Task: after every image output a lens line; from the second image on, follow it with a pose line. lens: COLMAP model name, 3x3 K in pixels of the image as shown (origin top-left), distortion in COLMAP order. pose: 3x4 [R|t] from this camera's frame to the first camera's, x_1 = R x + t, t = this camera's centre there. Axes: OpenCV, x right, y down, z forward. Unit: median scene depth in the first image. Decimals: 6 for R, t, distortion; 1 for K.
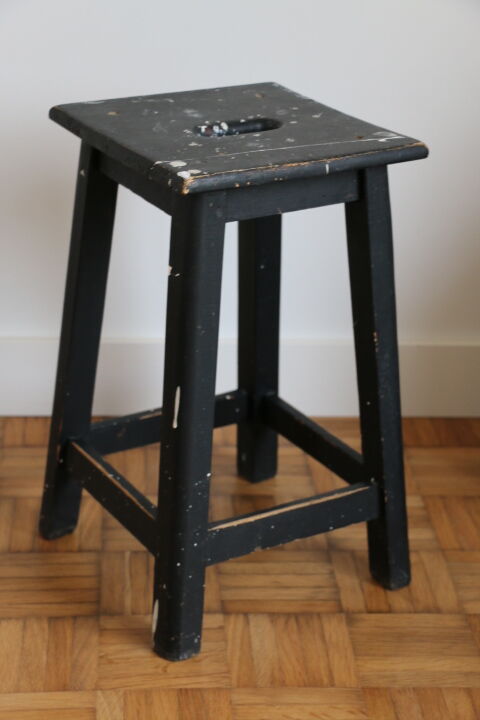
lens RADIAL K [[1513.2, 0, 240.1], [0, 1513.2, 369.5], [0, 0, 1]] dist [0.213343, 0.128924]
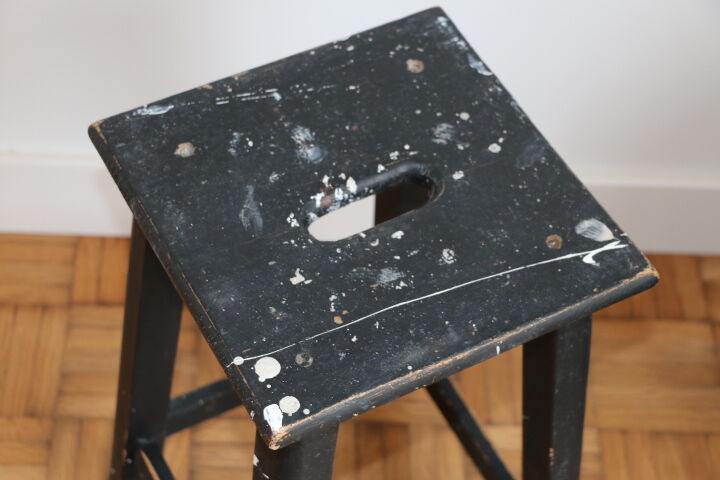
lens RADIAL K [[1513.2, 0, 360.0], [0, 1513.2, 240.0], [0, 0, 1]] dist [0.213343, 0.128924]
pose [[0.997923, 0.061549, -0.018985, 0.006912], [-0.045465, 0.881892, 0.469255, -0.439820], [0.045625, -0.467417, 0.882859, 0.408468]]
